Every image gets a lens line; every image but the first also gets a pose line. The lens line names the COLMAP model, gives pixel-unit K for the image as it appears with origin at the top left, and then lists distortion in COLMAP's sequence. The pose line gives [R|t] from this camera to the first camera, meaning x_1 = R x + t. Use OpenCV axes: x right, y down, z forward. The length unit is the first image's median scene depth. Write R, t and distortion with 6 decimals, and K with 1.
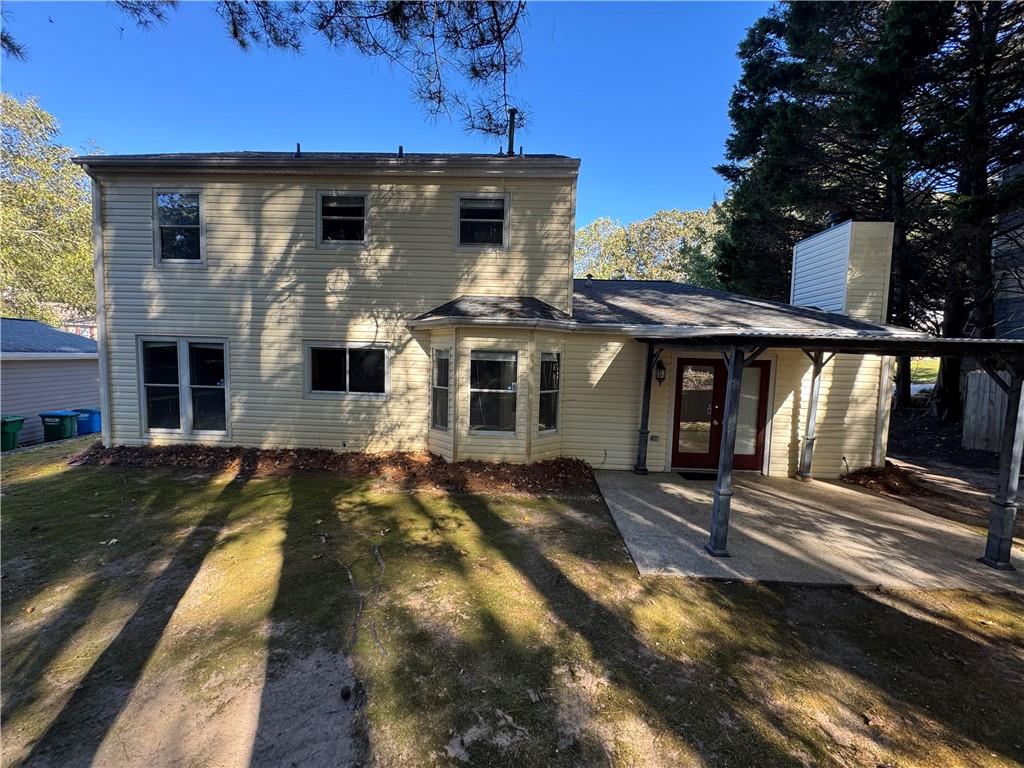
lens RADIAL K [[406.6, 0, 512.0], [0, 406.6, 384.0], [0, 0, 1]] dist [-0.002191, -0.000173]
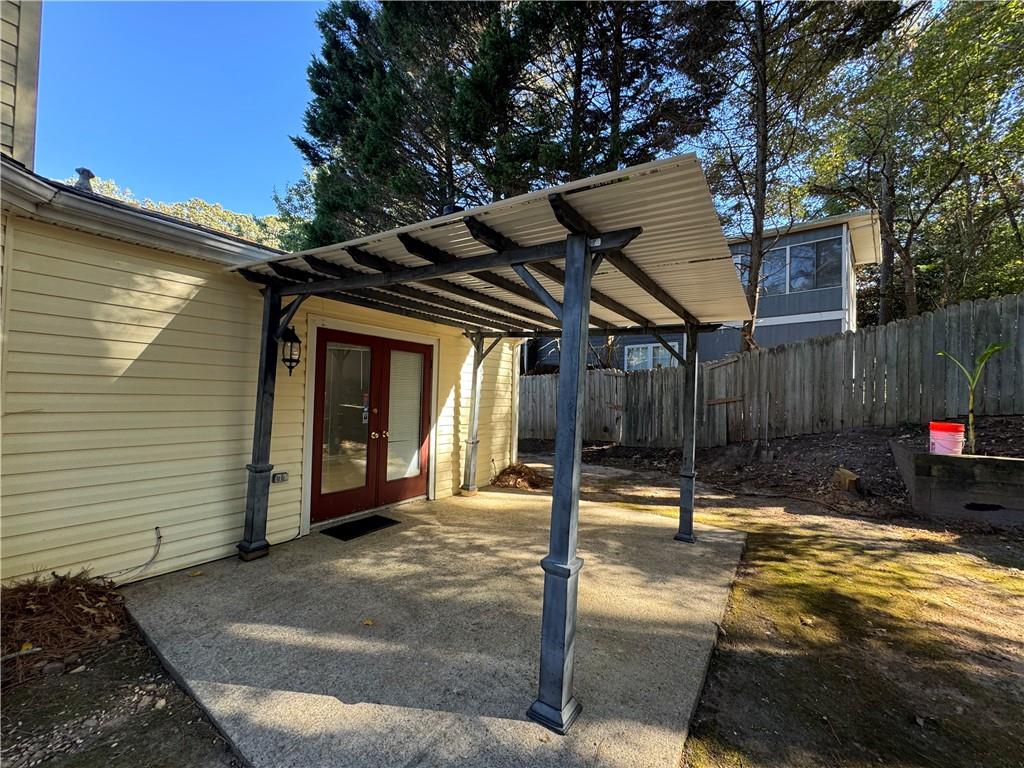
lens RADIAL K [[406.6, 0, 512.0], [0, 406.6, 384.0], [0, 0, 1]] dist [-0.002191, -0.000173]
pose [[0.521384, 0.008380, 0.853281, 0.065936], [0.045242, 0.998274, -0.037449, 0.048976], [-0.852122, 0.058129, 0.520105, 0.482100]]
